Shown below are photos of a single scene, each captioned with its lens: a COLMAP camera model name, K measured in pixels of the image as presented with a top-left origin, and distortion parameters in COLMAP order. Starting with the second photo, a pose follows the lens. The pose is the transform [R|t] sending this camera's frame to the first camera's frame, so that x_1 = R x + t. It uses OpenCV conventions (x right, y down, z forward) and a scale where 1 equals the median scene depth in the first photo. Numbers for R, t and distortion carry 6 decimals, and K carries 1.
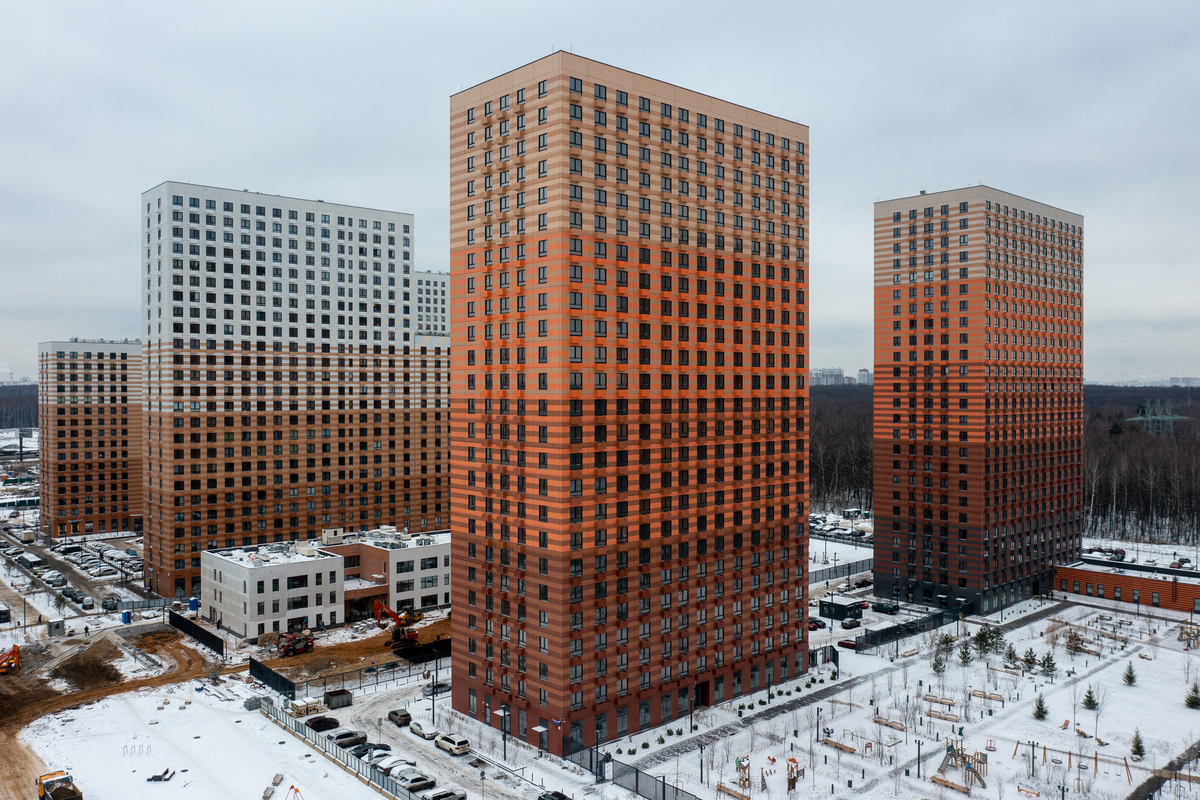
lens RADIAL K [[951.6, 0, 598.3], [0, 951.6, 398.9], [0, 0, 1]] dist [-0.003712, -0.005587]
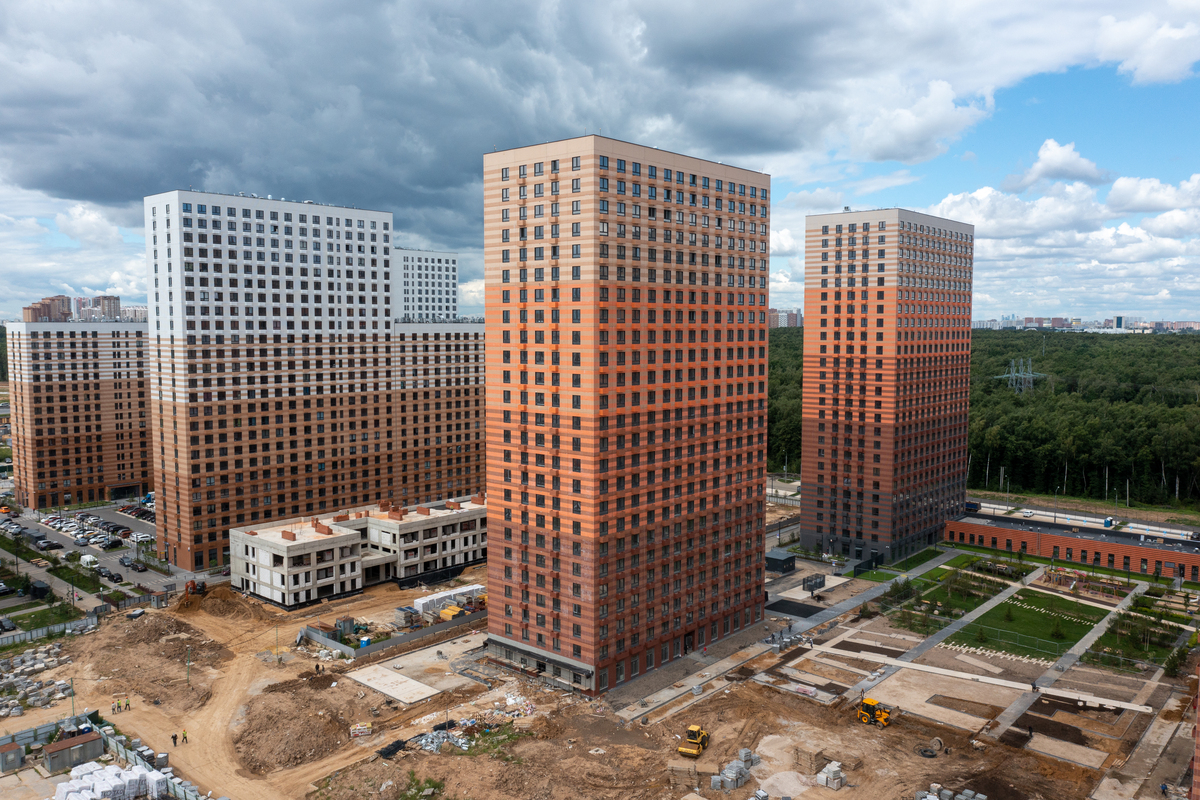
lens RADIAL K [[951.6, 0, 594.5], [0, 951.6, 397.2], [0, 0, 1]] dist [-0.003712, -0.005587]
pose [[0.992751, -0.008223, 0.119911, -0.111276], [-0.000104, 0.997598, 0.069268, -0.067074], [-0.120192, -0.068778, 0.990365, -0.141604]]
